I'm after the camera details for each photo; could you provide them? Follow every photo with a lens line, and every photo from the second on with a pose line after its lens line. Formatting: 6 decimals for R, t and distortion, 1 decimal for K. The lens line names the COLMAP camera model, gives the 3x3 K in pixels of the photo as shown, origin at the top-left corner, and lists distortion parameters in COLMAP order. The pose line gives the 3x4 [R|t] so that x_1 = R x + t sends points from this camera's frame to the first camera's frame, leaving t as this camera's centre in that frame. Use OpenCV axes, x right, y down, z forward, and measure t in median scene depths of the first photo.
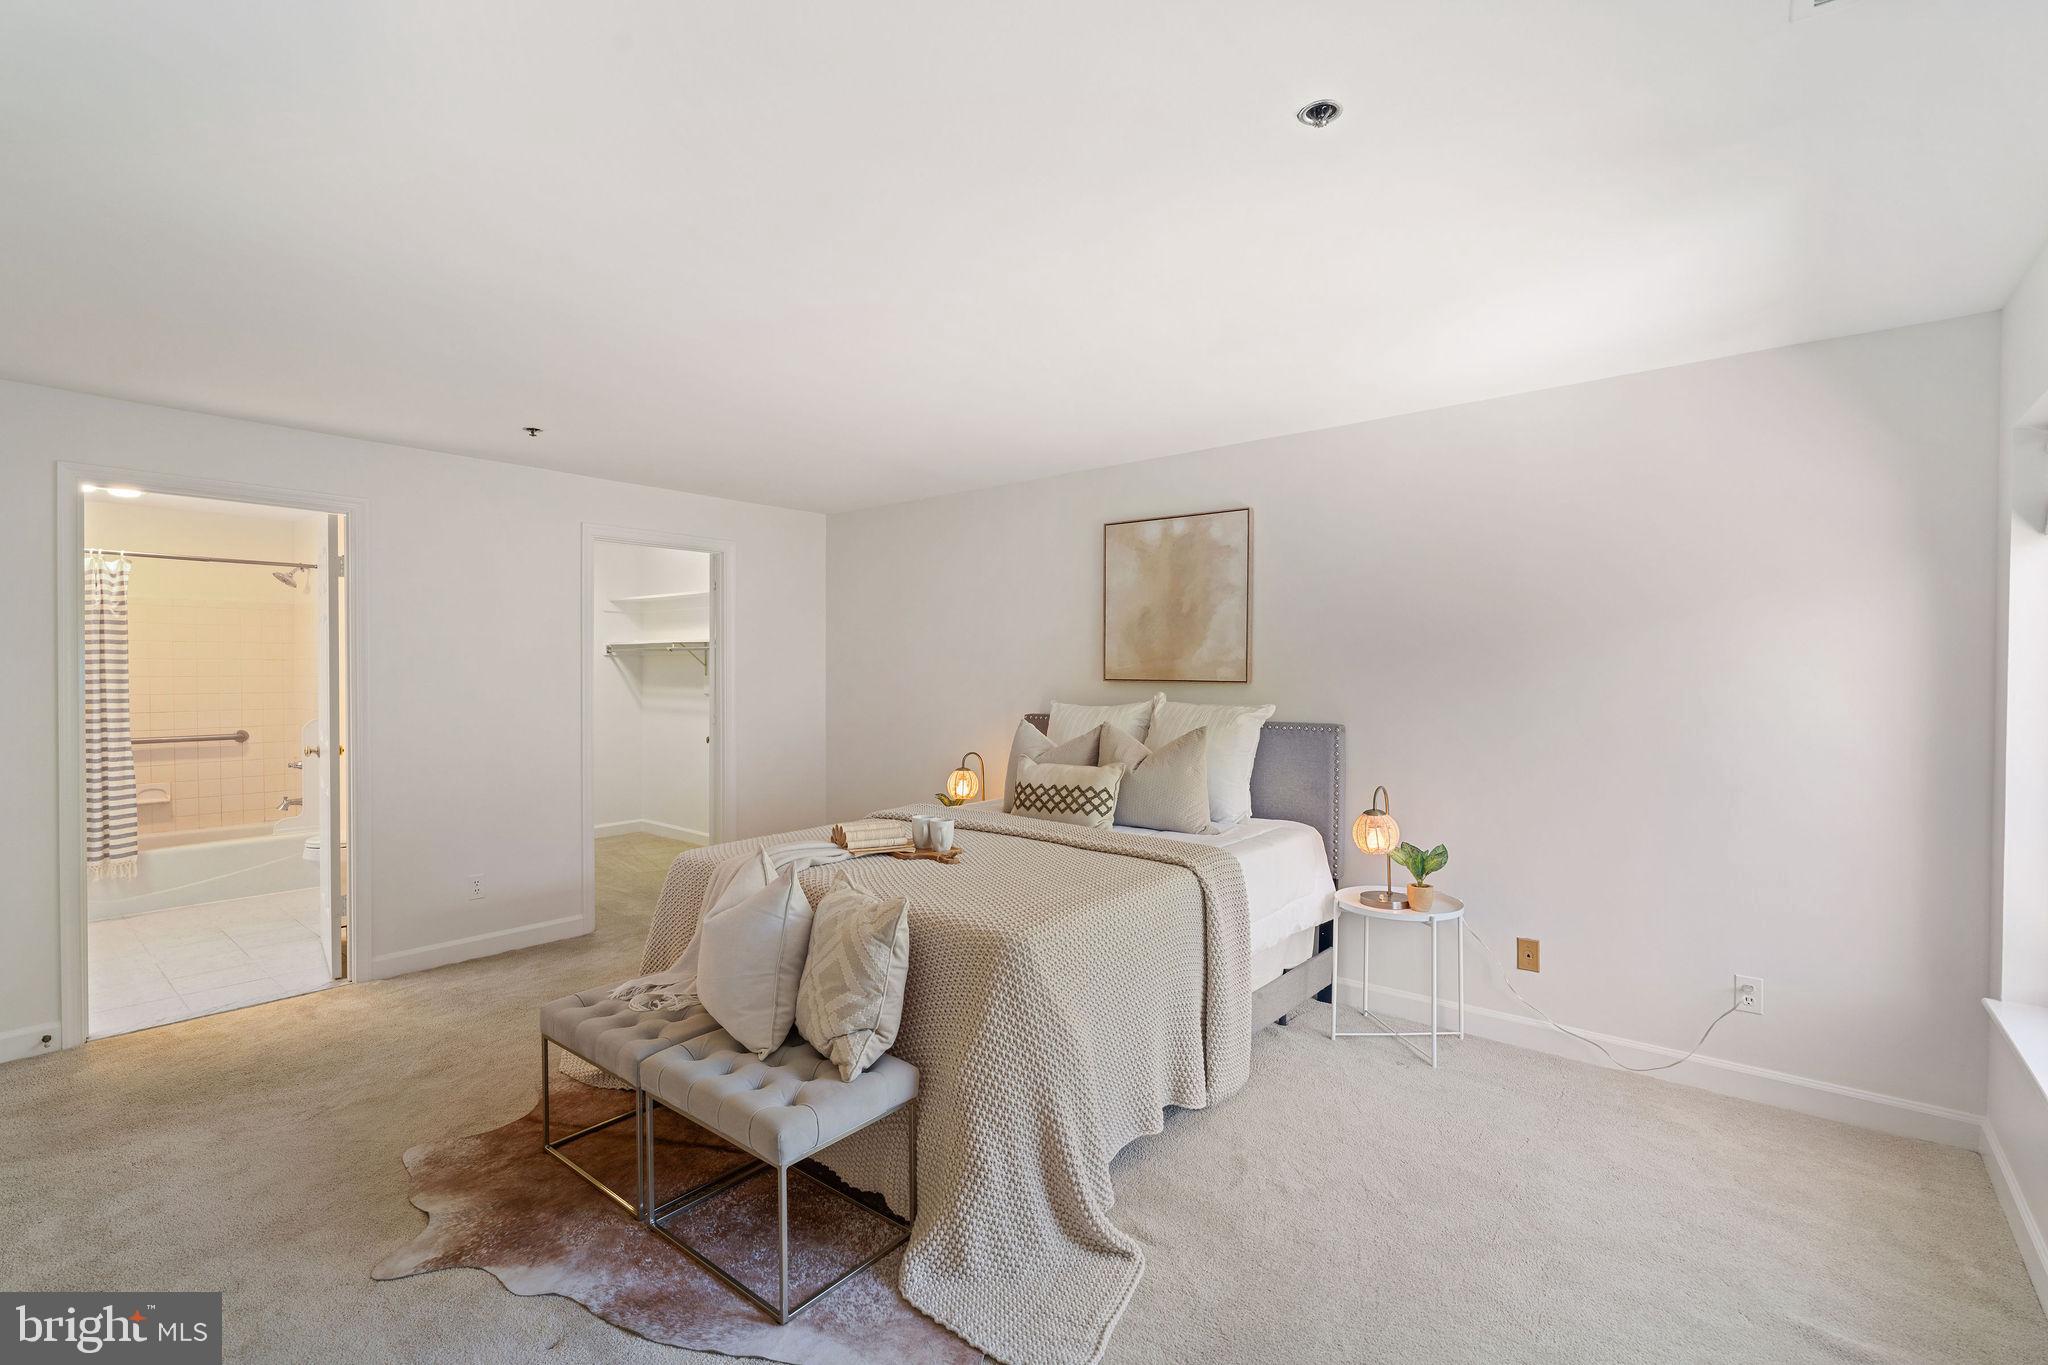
lens RADIAL K [[925.9, 0, 1010.3], [0, 925.9, 675.8], [0, 0, 1]] dist [-0.007126, 0.002593]
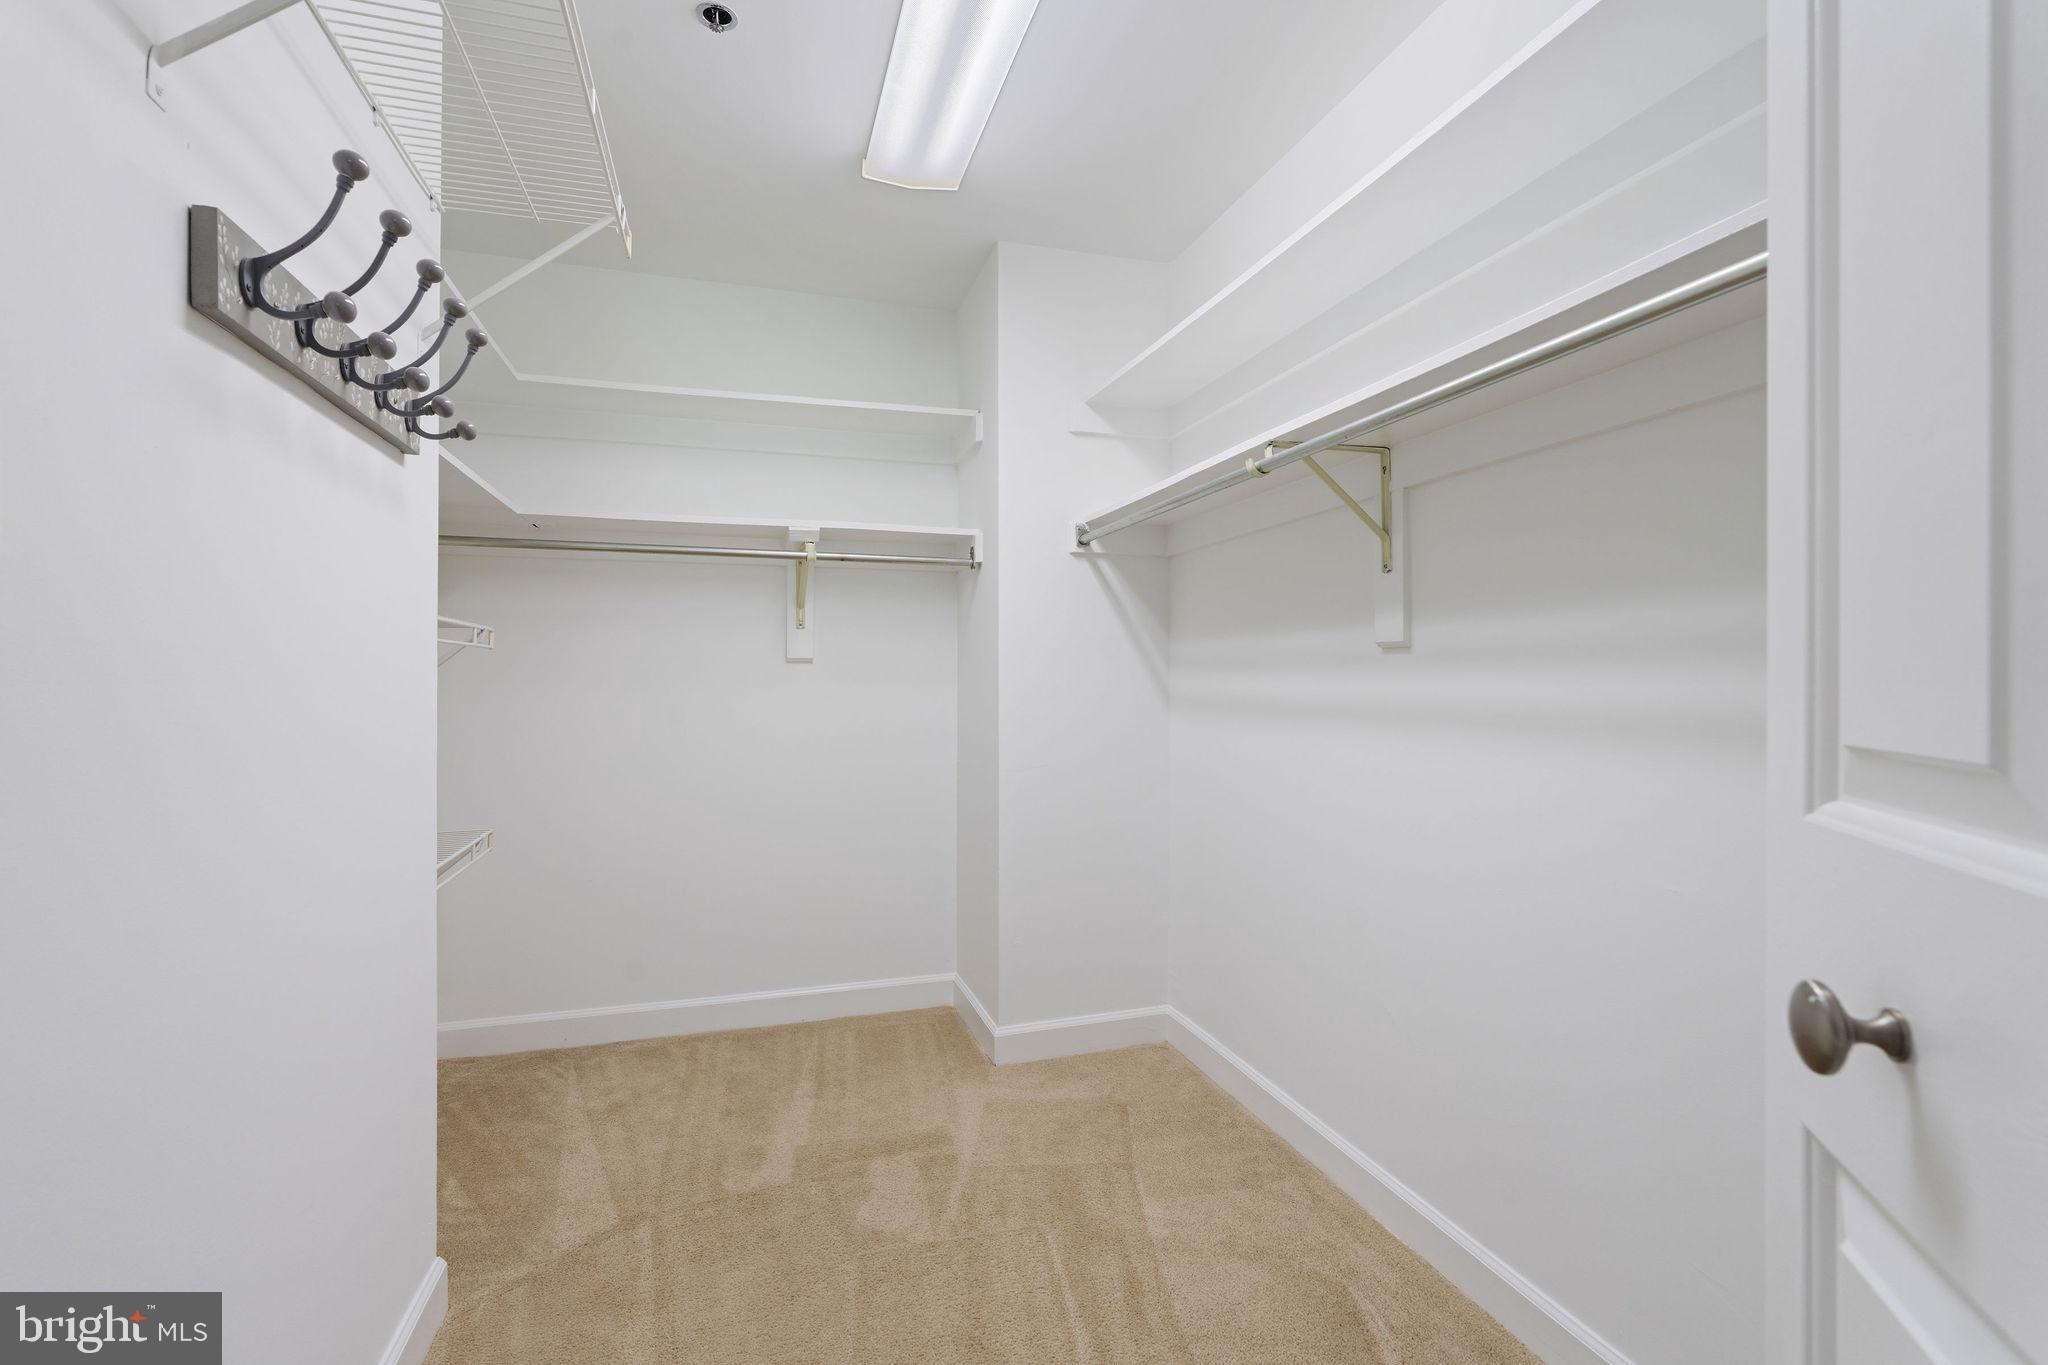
lens RADIAL K [[925.9, 0, 1013.1], [0, 925.9, 680.8], [0, 0, 1]] dist [-0.007126, 0.002593]
pose [[0.838346, 0.003163, -0.545129, -0.376258], [-0.008315, 0.999941, -0.006985, 0.044575], [0.545074, 0.010388, 0.838323, 0.989211]]
